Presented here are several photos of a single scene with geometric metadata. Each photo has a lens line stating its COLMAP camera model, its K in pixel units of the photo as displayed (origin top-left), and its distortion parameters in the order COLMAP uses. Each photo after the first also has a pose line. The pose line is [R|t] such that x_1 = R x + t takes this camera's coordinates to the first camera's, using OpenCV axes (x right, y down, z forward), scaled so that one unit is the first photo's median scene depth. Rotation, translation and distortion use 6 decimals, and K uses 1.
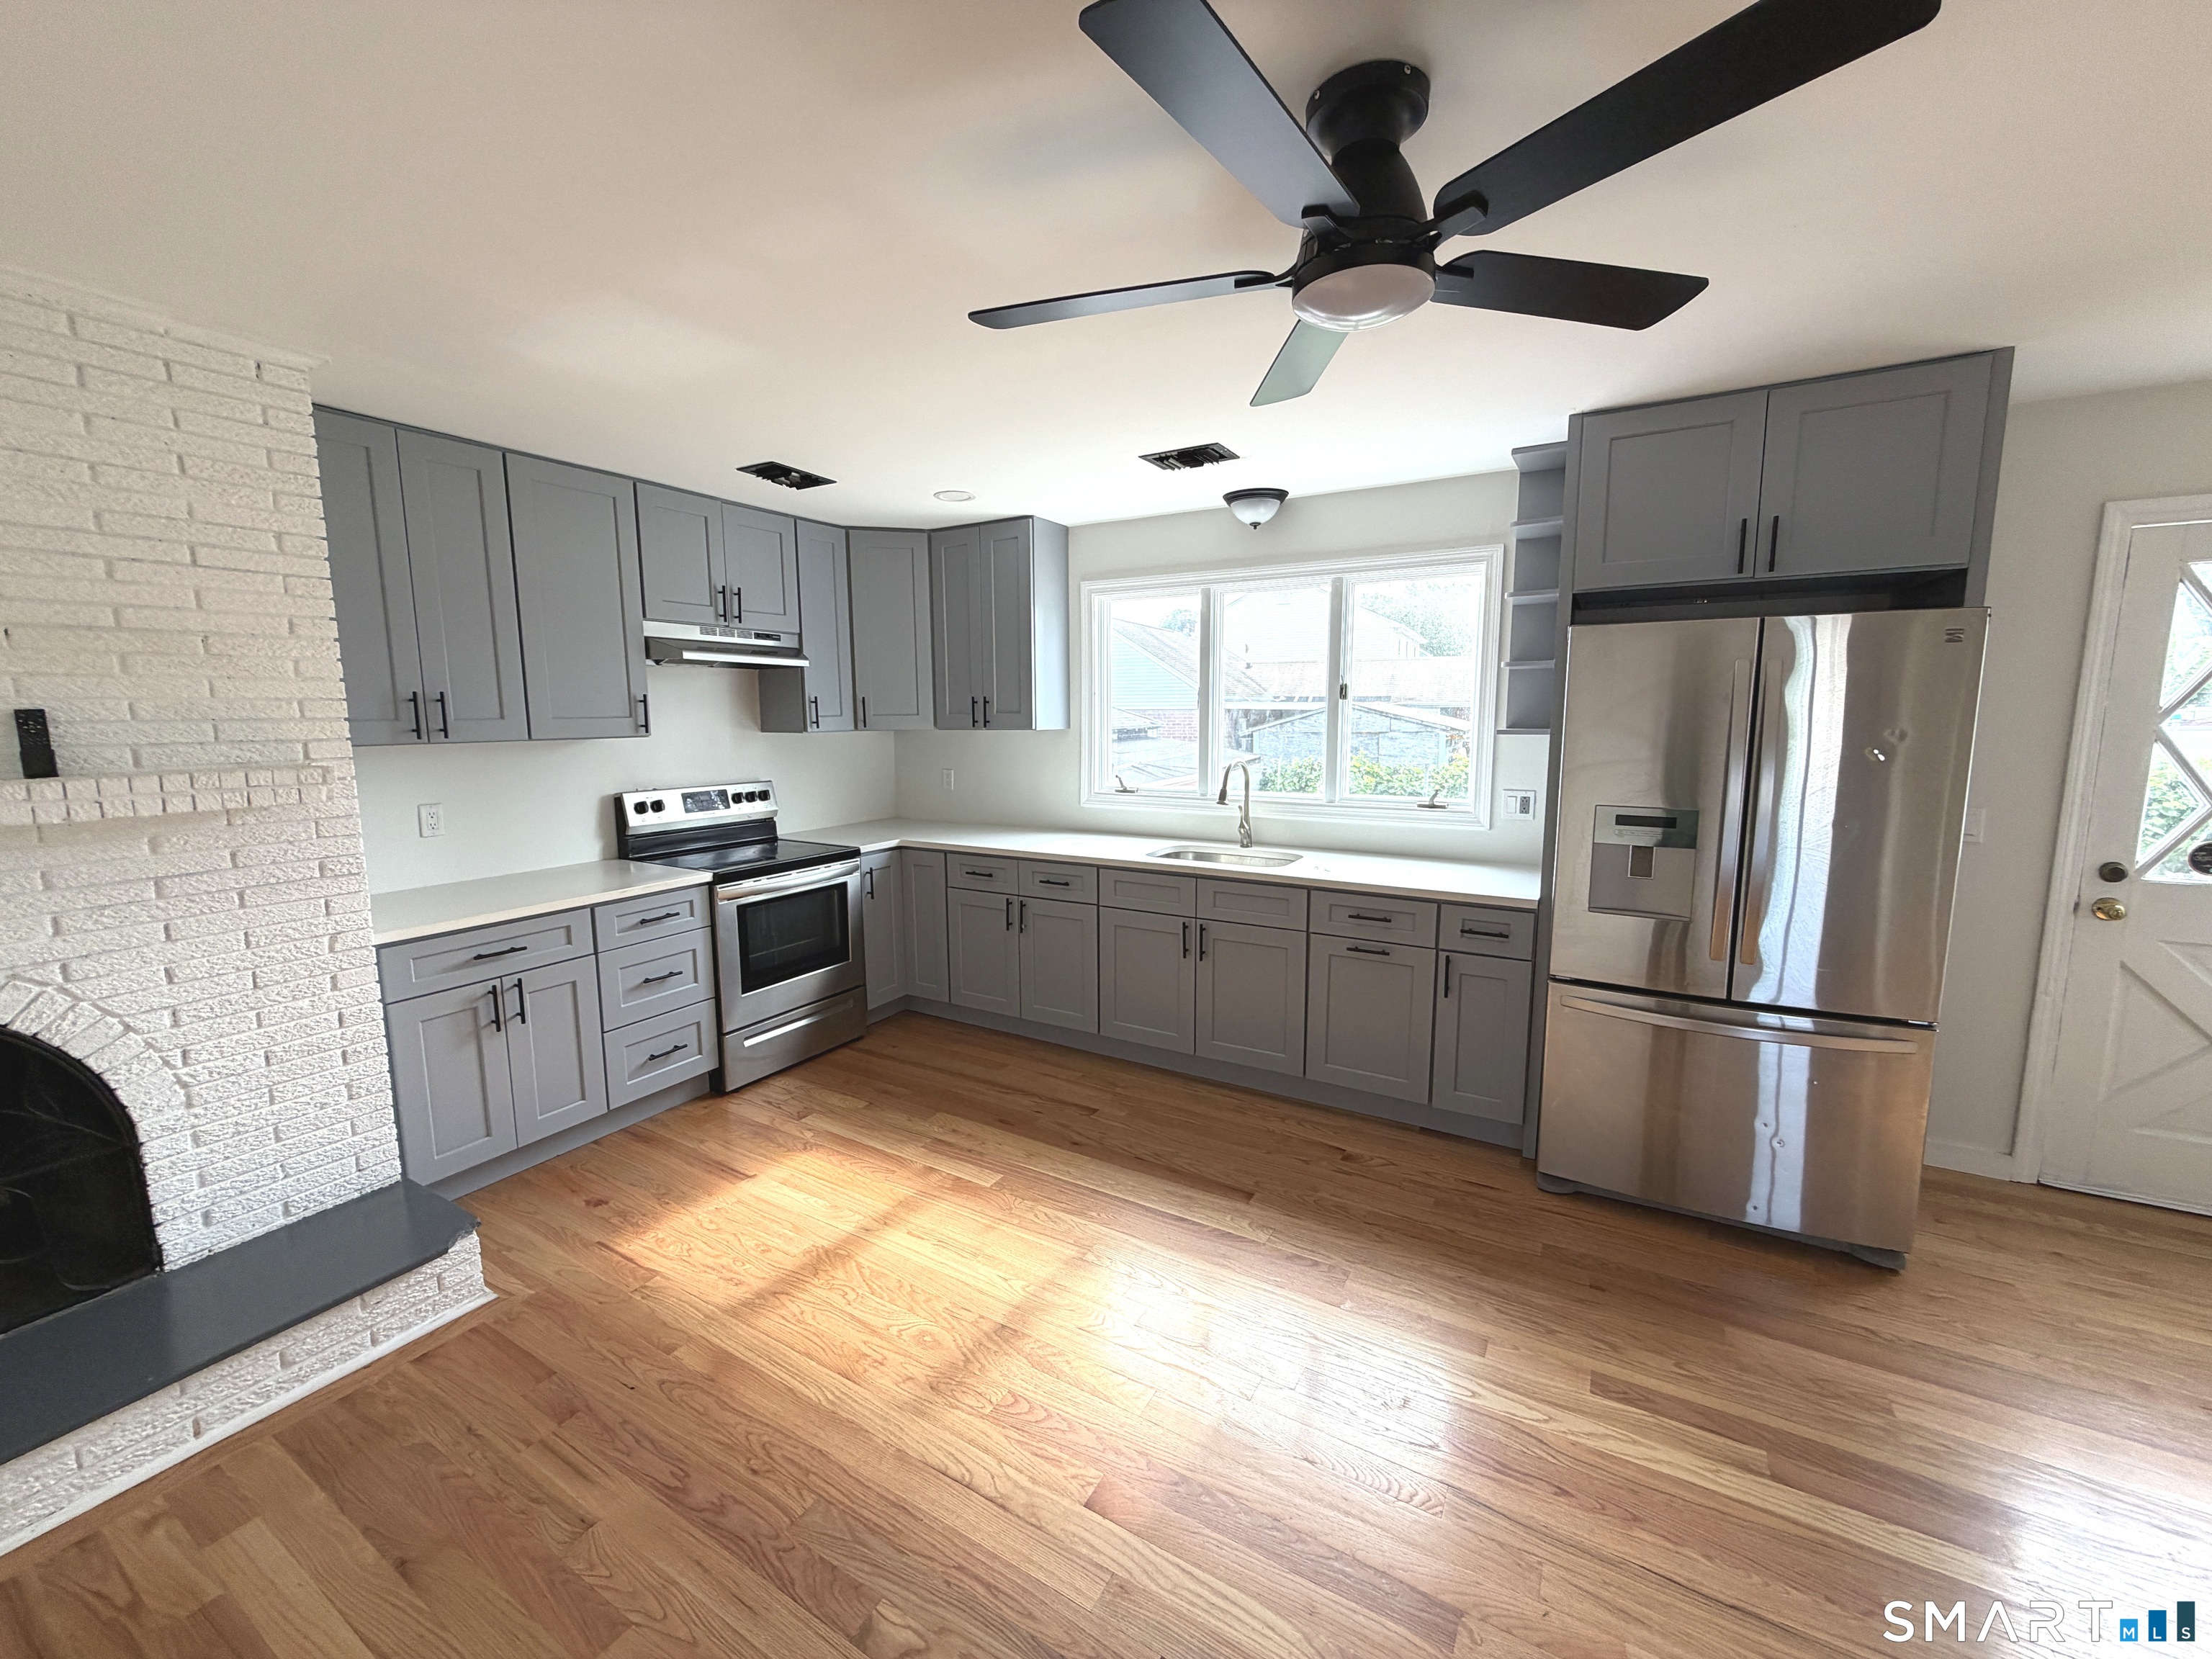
lens RADIAL K [[882.0, 0, 1096.0], [0, 882.0, 827.8], [0, 0, 1]] dist [-0.002542, 0.000515]
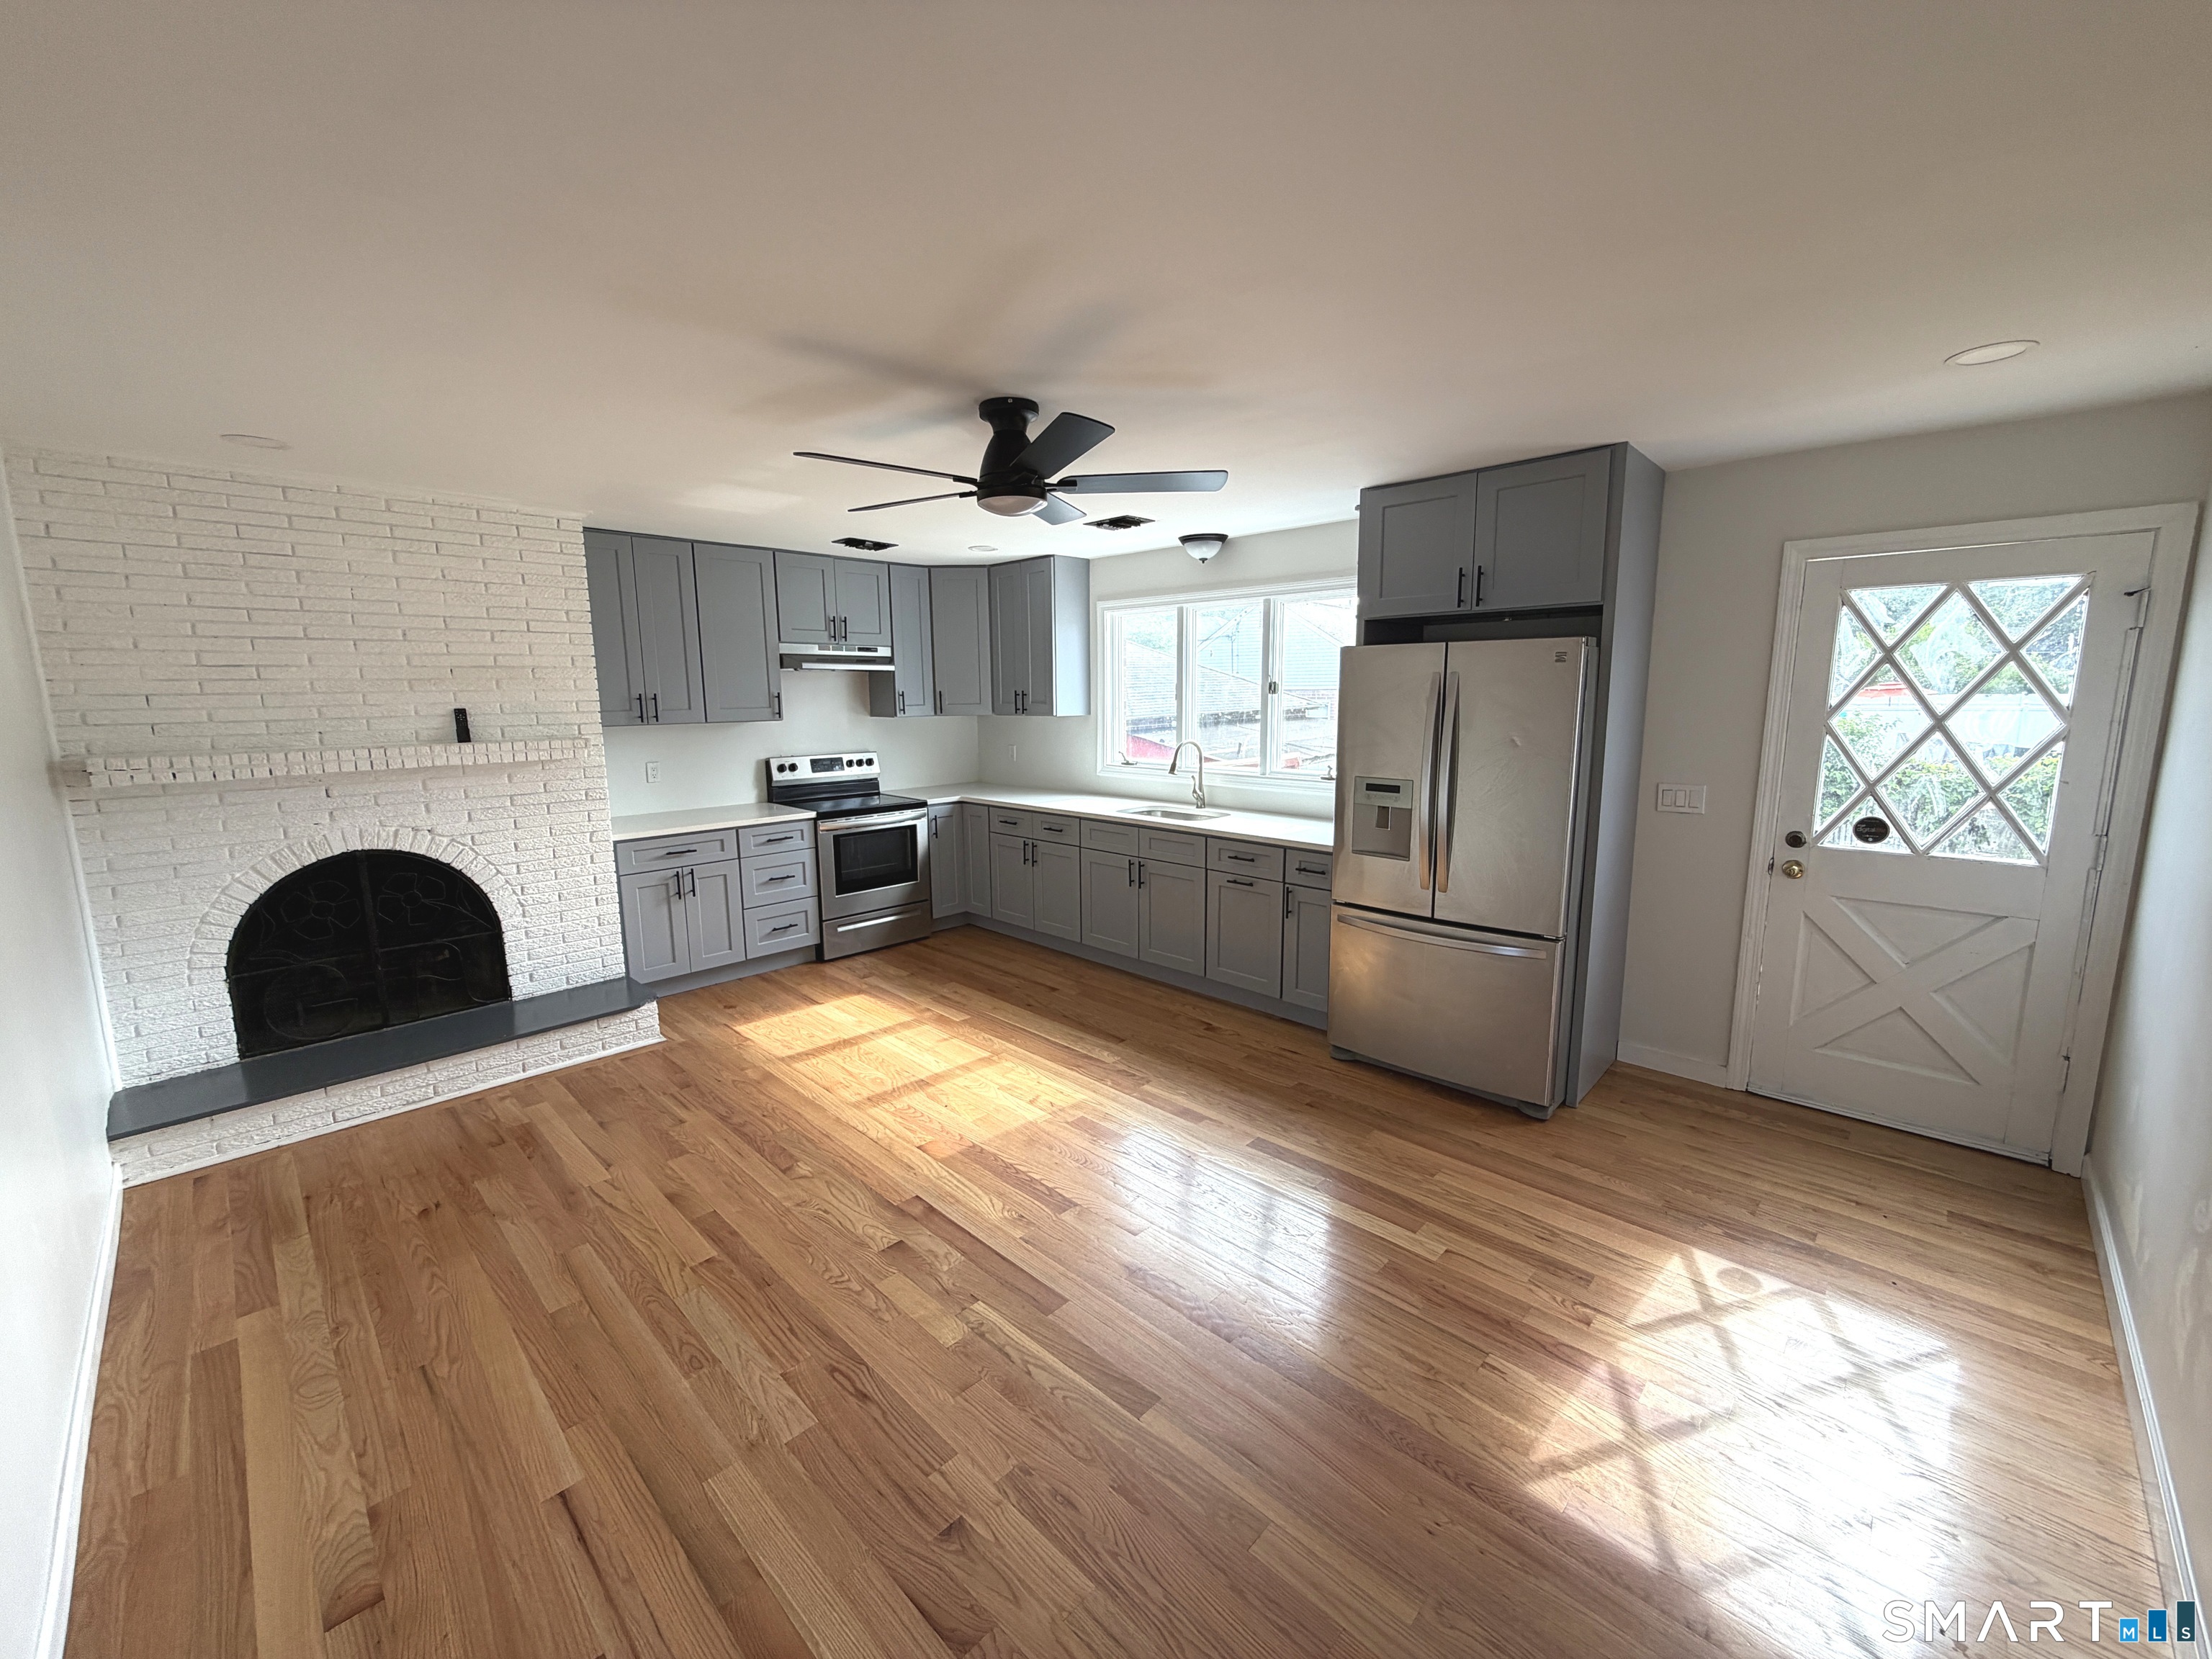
lens RADIAL K [[882.0, 0, 1094.8], [0, 882.0, 829.8], [0, 0, 1]] dist [-0.002542, 0.000515]
pose [[0.970325, 0.035548, -0.239175, 0.478516], [-0.029094, 0.999112, 0.030462, 0.027092], [0.240046, -0.022599, 0.970498, -0.425834]]
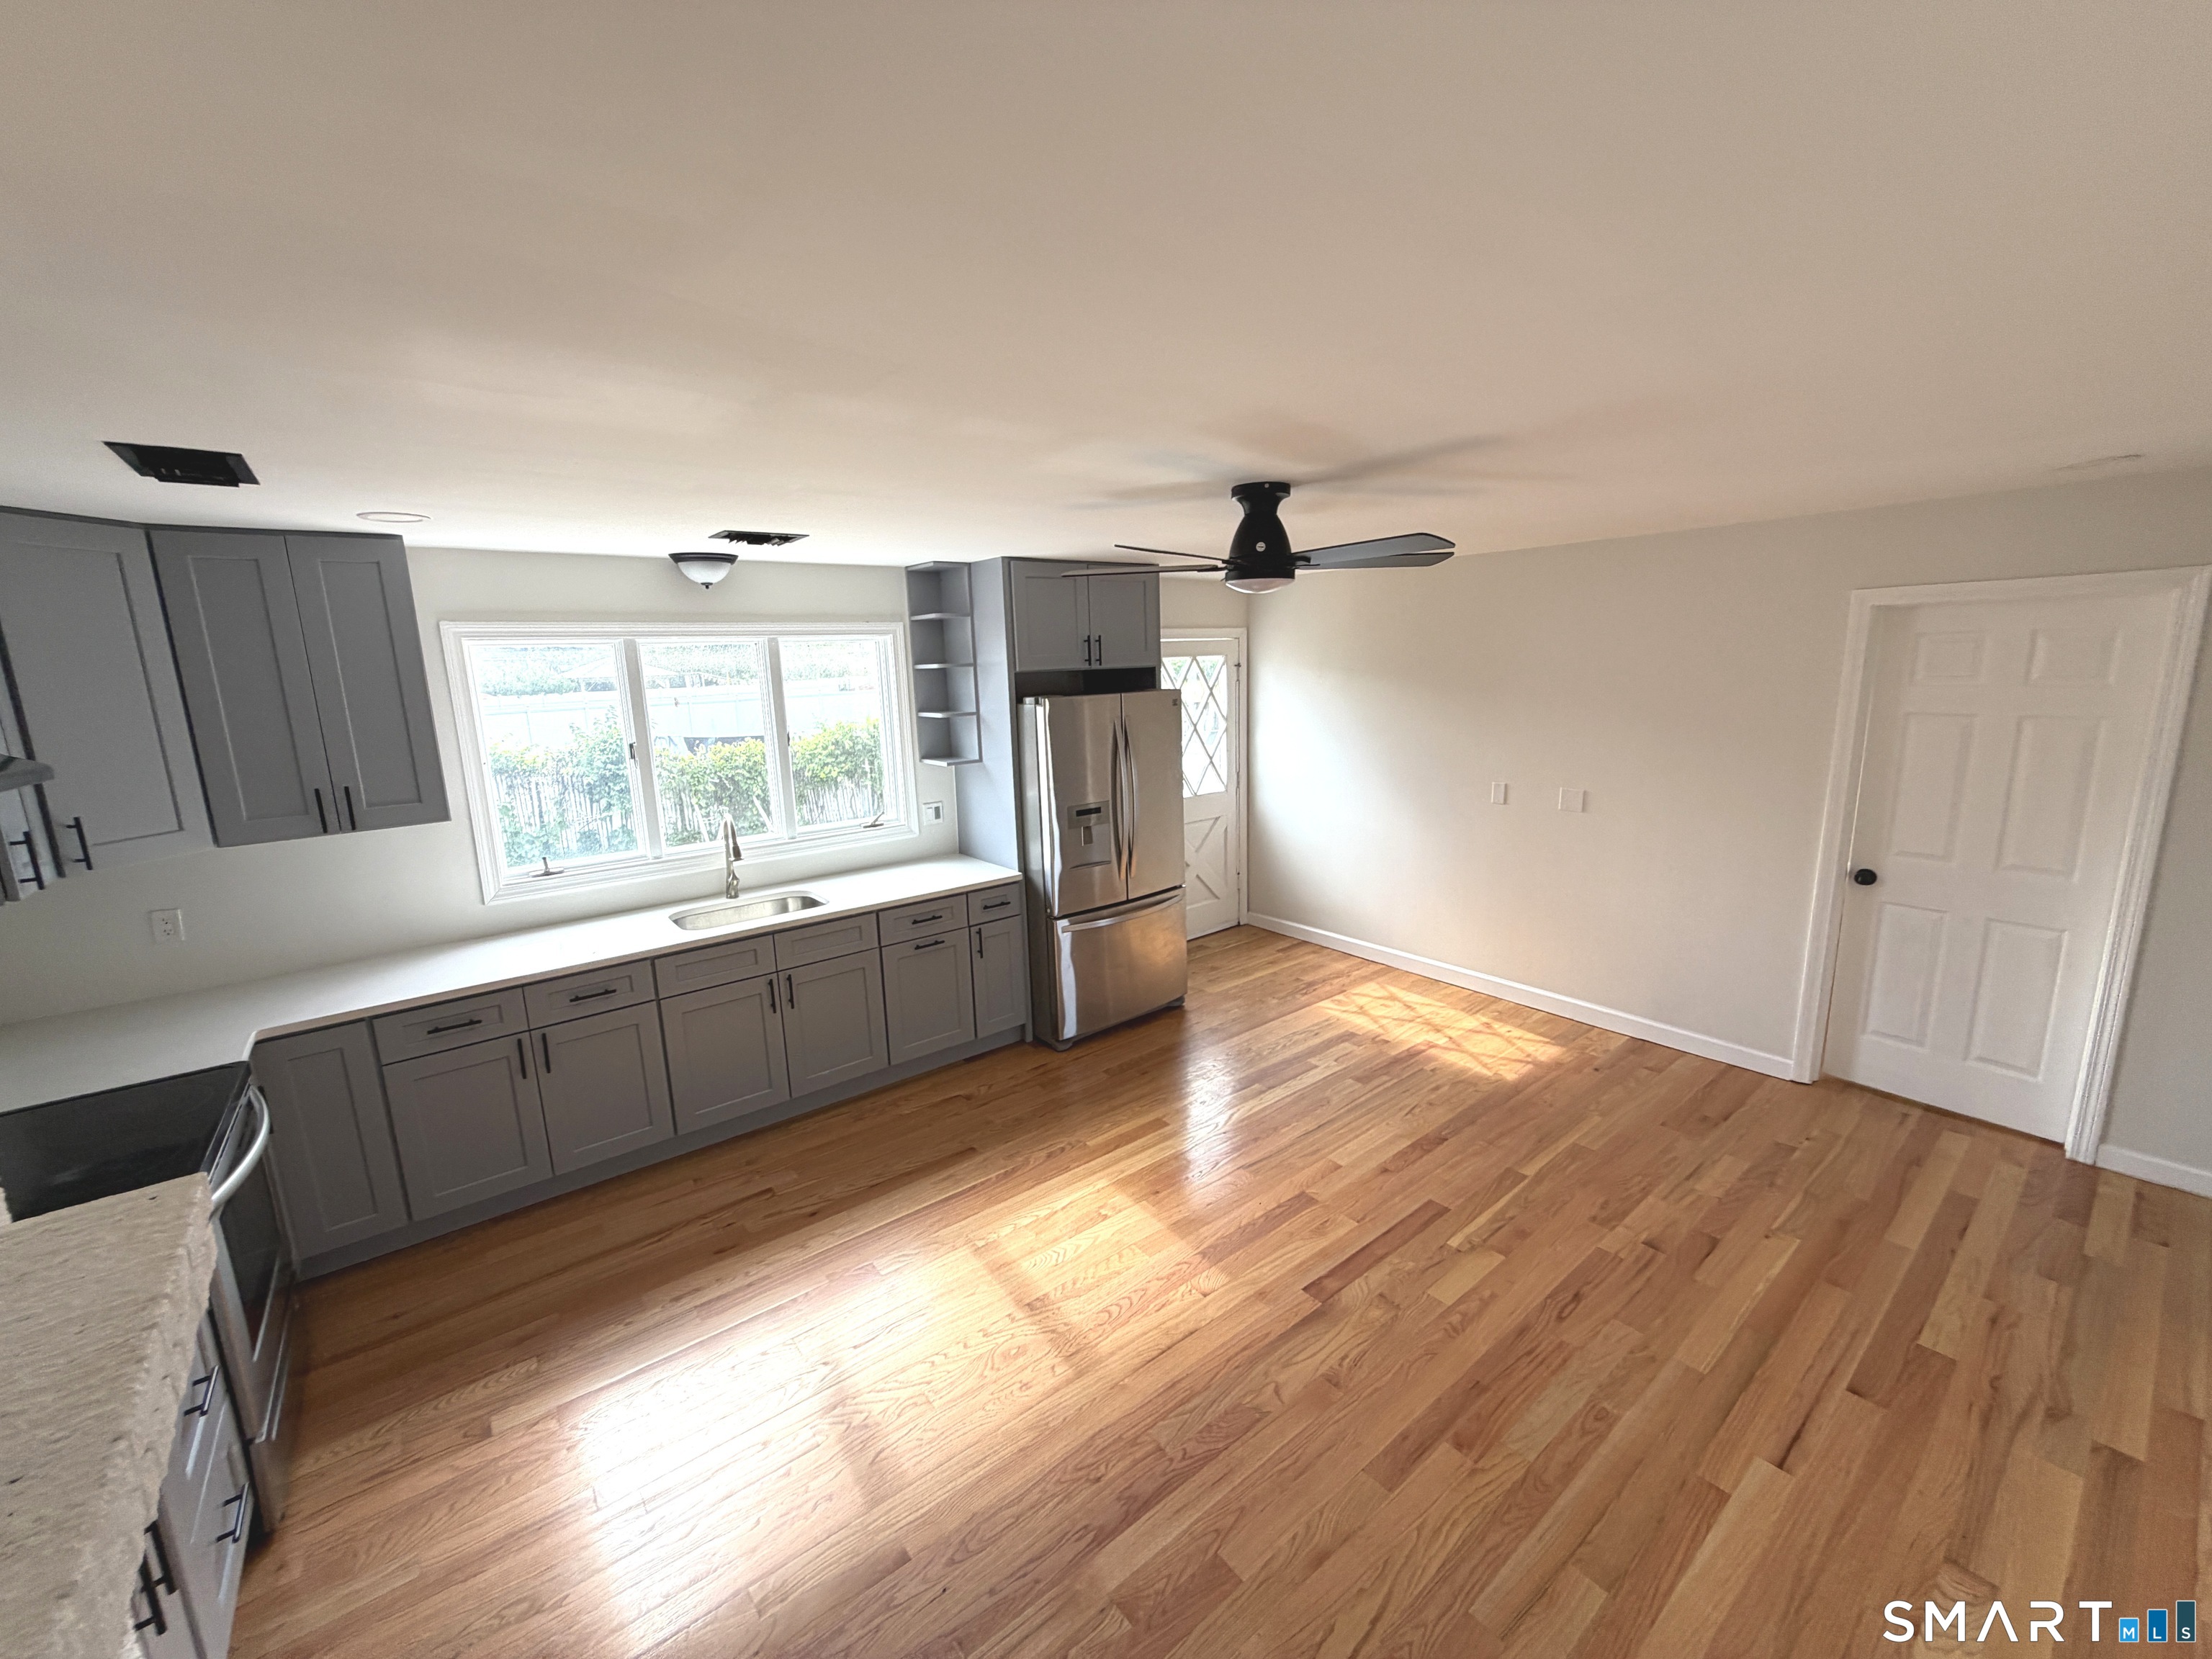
lens RADIAL K [[882.0, 0, 1100.0], [0, 882.0, 828.2], [0, 0, 1]] dist [-0.002542, 0.000515]
pose [[0.358092, -0.181713, 0.915833, -0.864277], [0.153927, 0.978947, 0.134050, -0.185478], [-0.920911, 0.092969, 0.378524, 0.311005]]
